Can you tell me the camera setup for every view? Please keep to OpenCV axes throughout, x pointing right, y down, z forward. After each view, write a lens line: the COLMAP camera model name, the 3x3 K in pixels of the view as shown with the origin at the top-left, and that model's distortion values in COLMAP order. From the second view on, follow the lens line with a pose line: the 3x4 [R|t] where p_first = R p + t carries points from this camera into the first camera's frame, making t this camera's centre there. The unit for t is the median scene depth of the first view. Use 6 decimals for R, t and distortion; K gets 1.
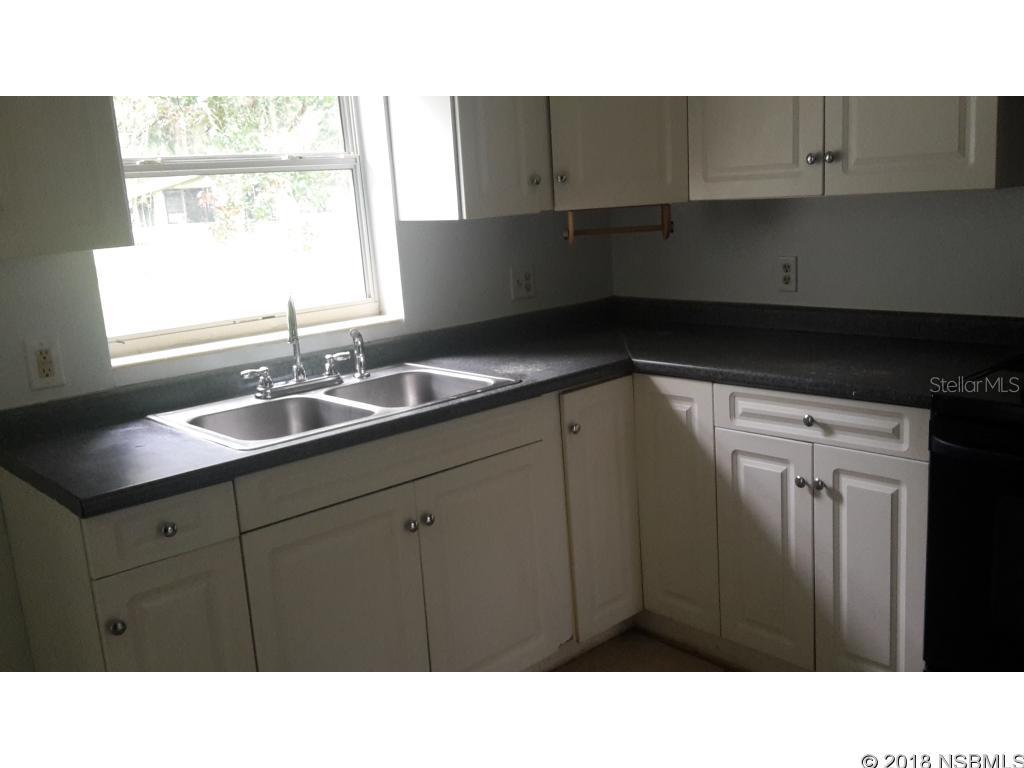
lens RADIAL K [[965.0, 0, 512.0], [0, 965.0, 384.0], [0, 0, 1]] dist [0.085127, 0.001977]
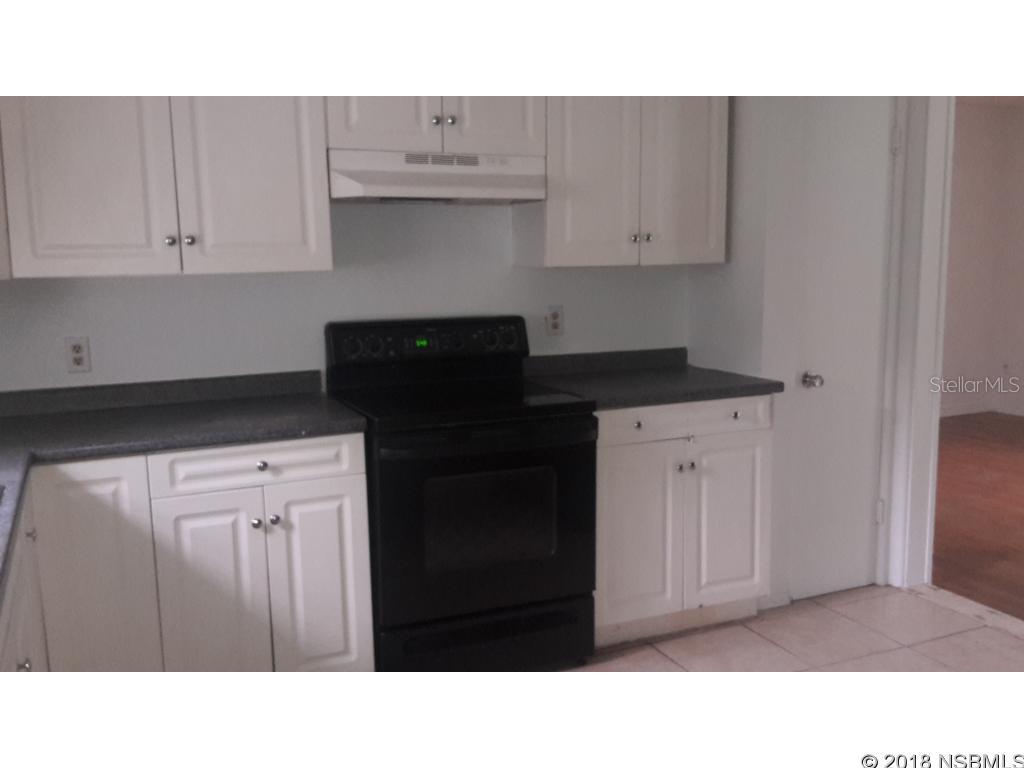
lens RADIAL K [[953.5, 0, 512.0], [0, 953.5, 384.0], [0, 0, 1]] dist [0.081141, -0.120249]
pose [[0.326919, -0.078840, 0.941758, -0.606713], [0.192497, 0.981178, 0.015317, -0.016440], [-0.925240, 0.176278, 0.335942, 0.318059]]
